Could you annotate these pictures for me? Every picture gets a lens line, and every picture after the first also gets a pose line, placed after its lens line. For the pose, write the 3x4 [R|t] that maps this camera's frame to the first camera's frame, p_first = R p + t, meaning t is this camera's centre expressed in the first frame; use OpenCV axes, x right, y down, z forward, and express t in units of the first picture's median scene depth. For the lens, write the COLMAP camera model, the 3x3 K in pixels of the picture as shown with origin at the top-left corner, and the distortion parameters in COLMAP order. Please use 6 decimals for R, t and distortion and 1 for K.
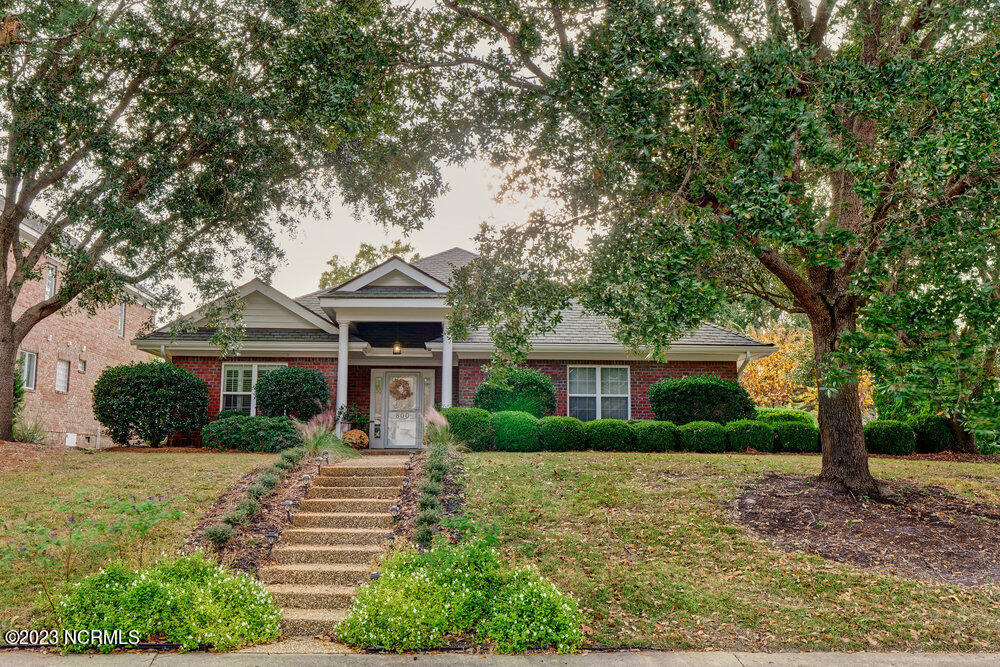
lens RADIAL K [[959.0, 0, 500.0], [0, 959.0, 333.5], [0, 0, 1]] dist [0.013338, 0.002677]
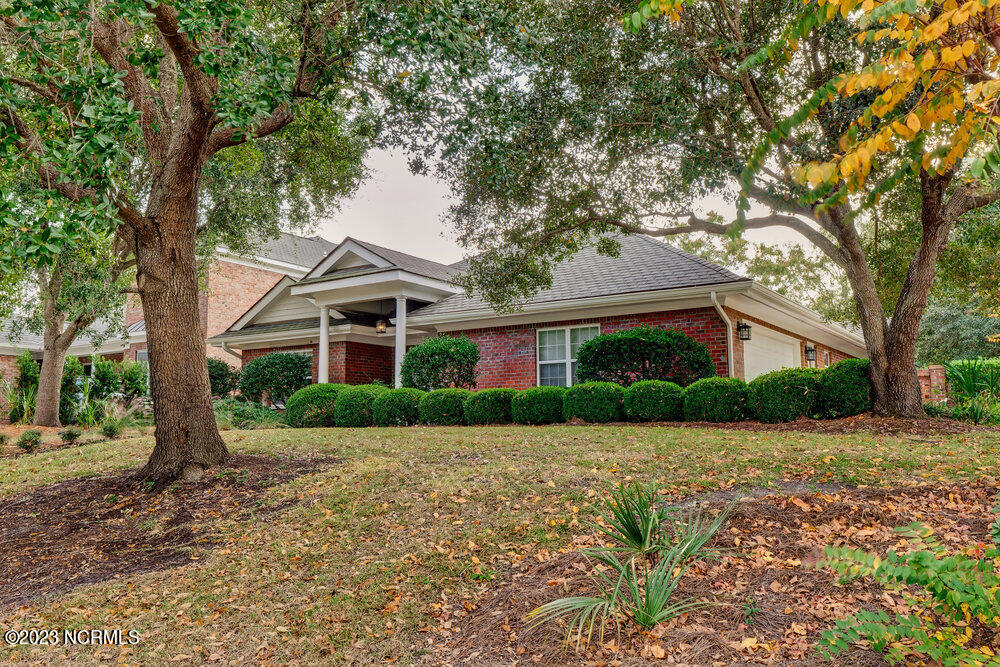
lens RADIAL K [[852.0, 0, 500.0], [0, 852.0, 333.5], [0, 0, 1]] dist [0.002531, 0.003907]
pose [[0.823608, -0.084758, -0.560791, 0.513864], [0.092926, 0.995575, -0.013996, 0.047224], [0.559495, -0.040585, 0.827839, 0.337613]]
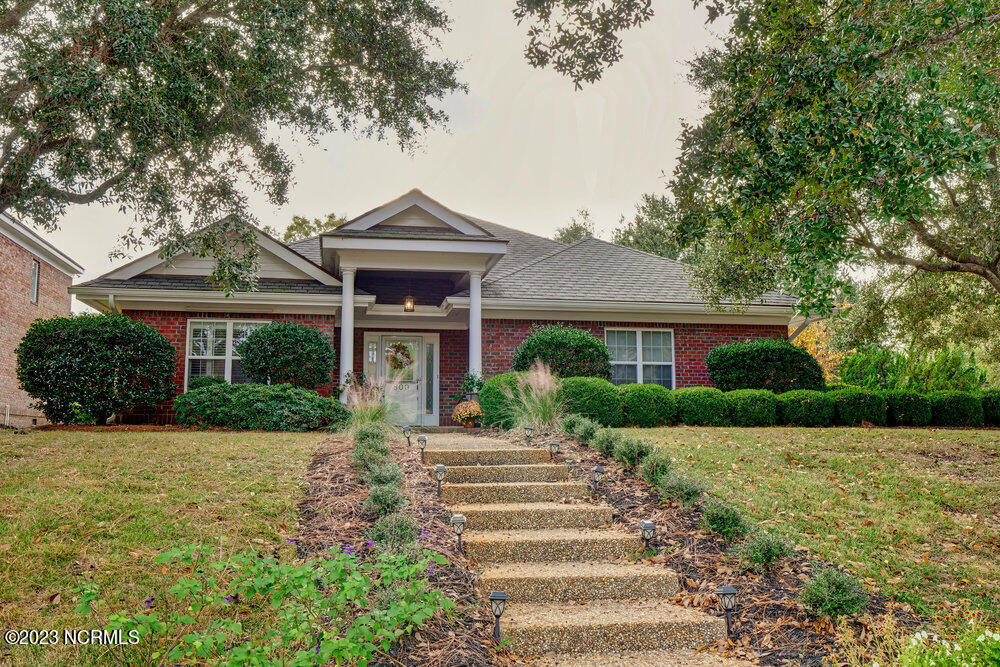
lens RADIAL K [[852.0, 0, 500.0], [0, 852.0, 333.5], [0, 0, 1]] dist [0.002531, 0.003907]
pose [[0.989428, 0.009615, 0.144706, -0.139645], [-0.010778, 0.999916, 0.007252, 0.035492], [-0.144624, -0.008735, 0.989448, 0.271657]]
